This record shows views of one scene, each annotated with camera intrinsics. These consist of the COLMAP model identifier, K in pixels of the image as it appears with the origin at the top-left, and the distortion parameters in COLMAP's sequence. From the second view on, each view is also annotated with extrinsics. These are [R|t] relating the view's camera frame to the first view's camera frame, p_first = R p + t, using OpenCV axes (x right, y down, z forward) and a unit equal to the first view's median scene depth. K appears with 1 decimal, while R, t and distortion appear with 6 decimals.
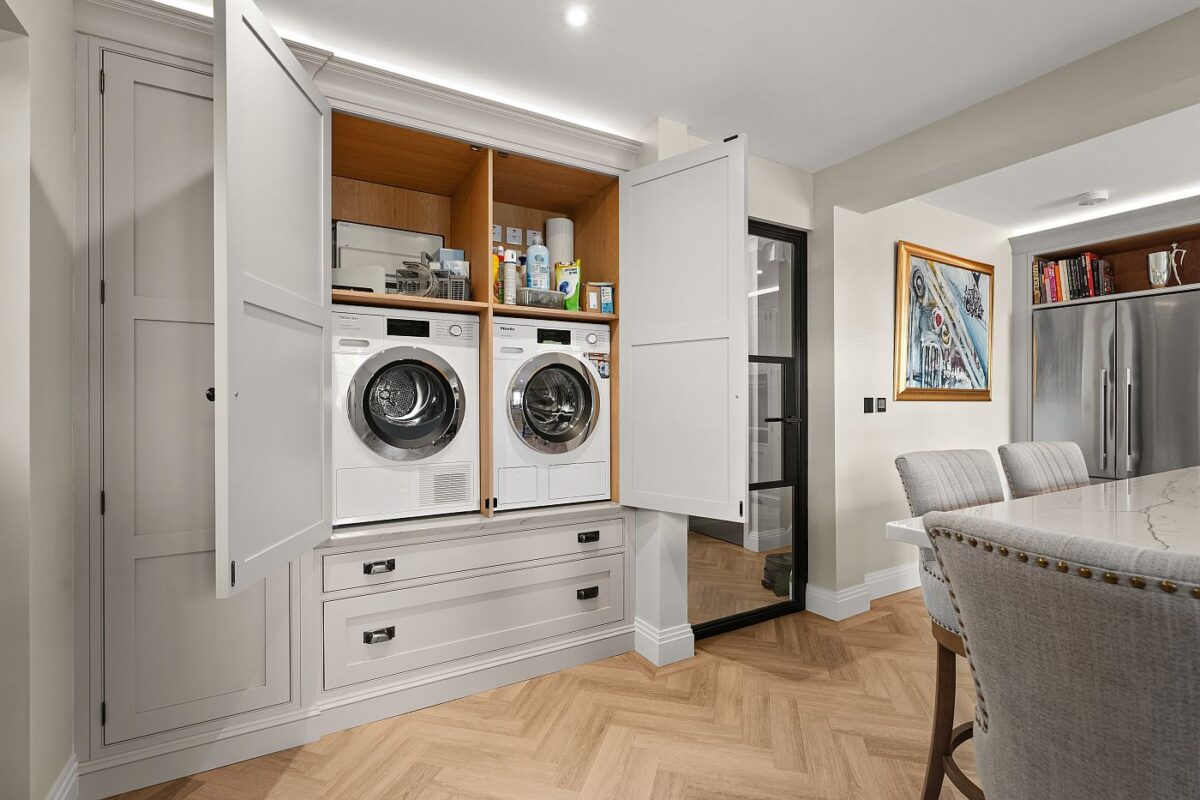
lens RADIAL K [[561.4, 0, 602.3], [0, 561.4, 401.4], [0, 0, 1]] dist [-0.001433, -0.000479]
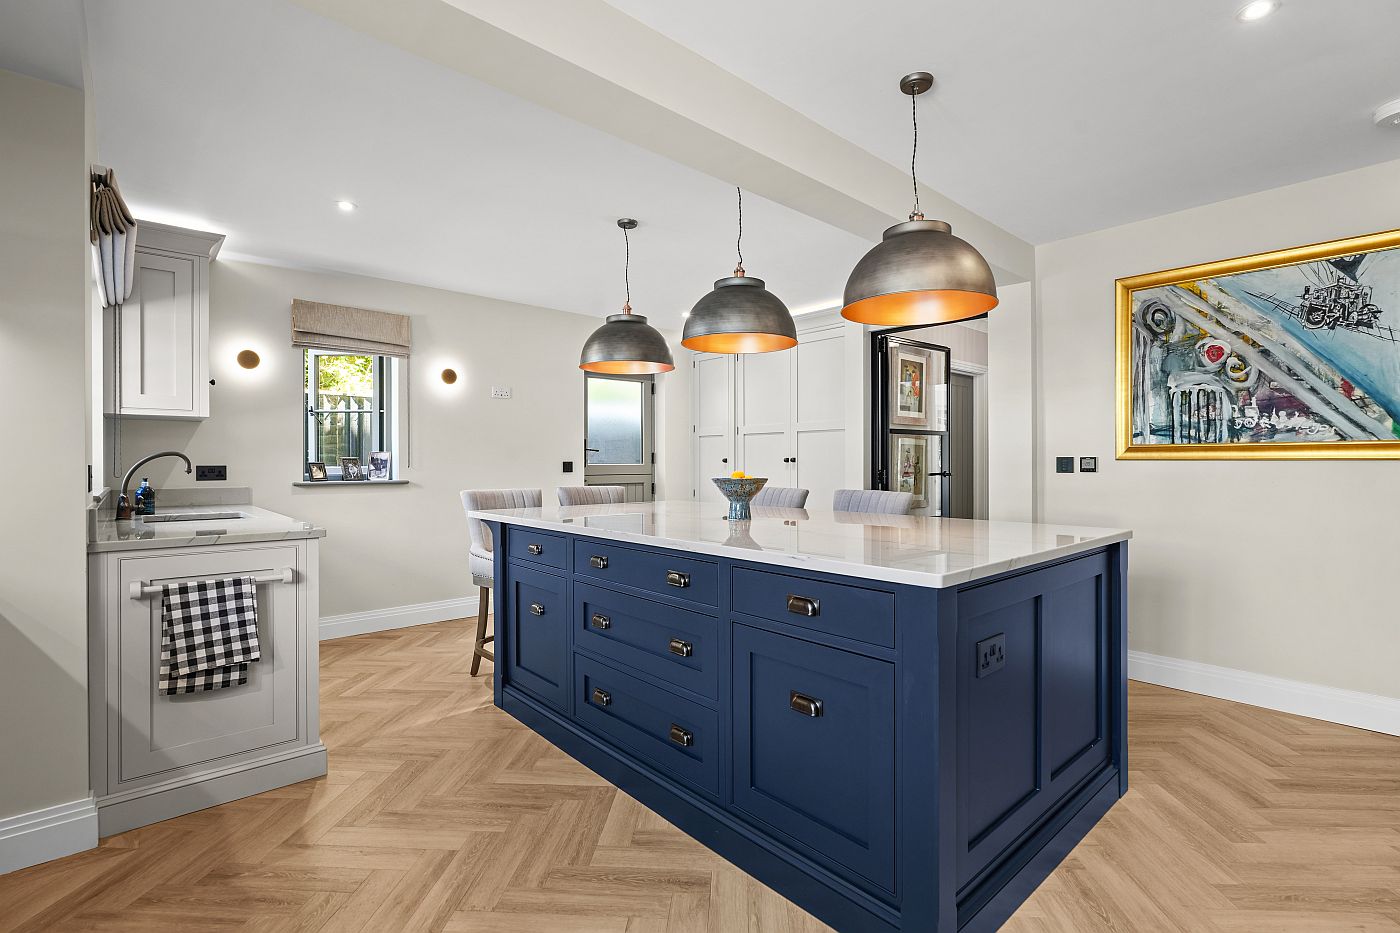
lens RADIAL K [[654.9, 0, 712.1], [0, 654.9, 464.0], [0, 0, 1]] dist [-0.001433, -0.000479]
pose [[0.184436, 0.004872, -0.982832, 1.381878], [0.002115, 0.999983, 0.005354, -0.001379], [0.982842, -0.003067, 0.184423, 0.172319]]
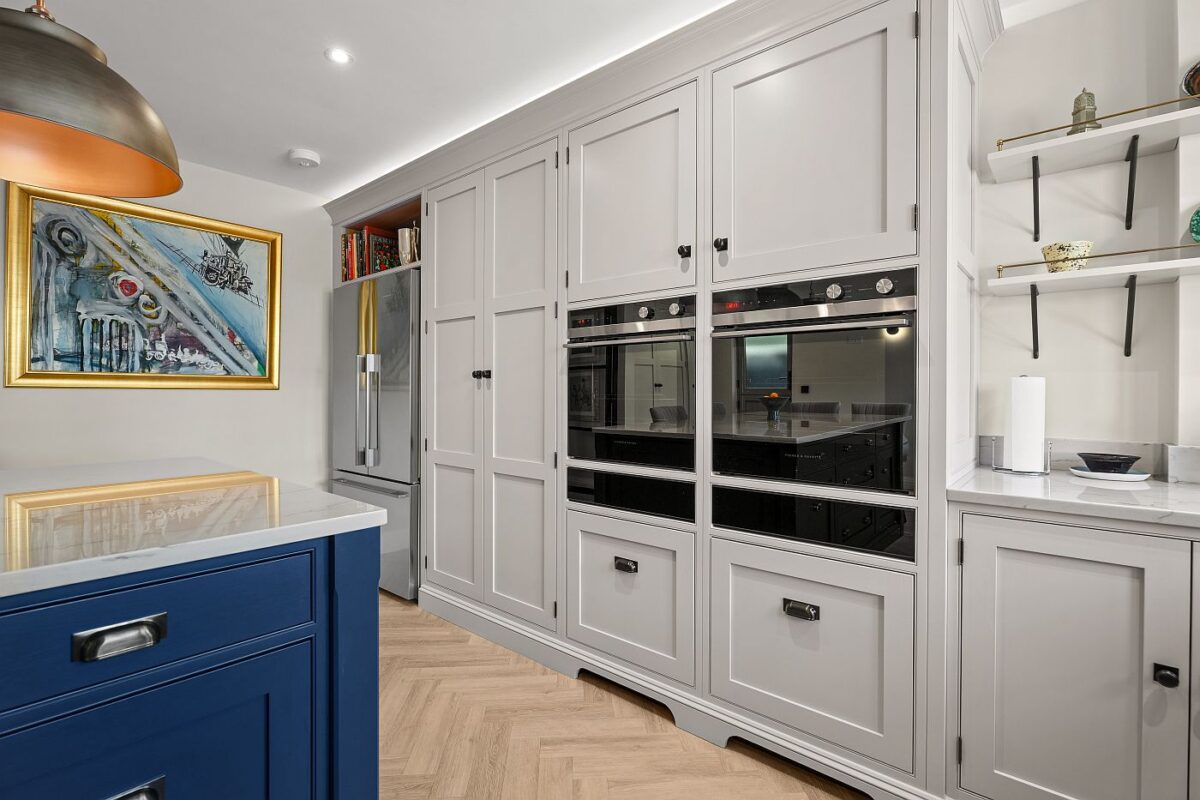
lens RADIAL K [[561.4, 0, 604.4], [0, 561.4, 392.8], [0, 0, 1]] dist [-0.001433, -0.000479]
pose [[0.949317, 0.004501, 0.314289, 1.023395], [-0.004835, 0.999988, 0.000284, 0.002076], [-0.314284, -0.001789, 0.949327, 0.022199]]
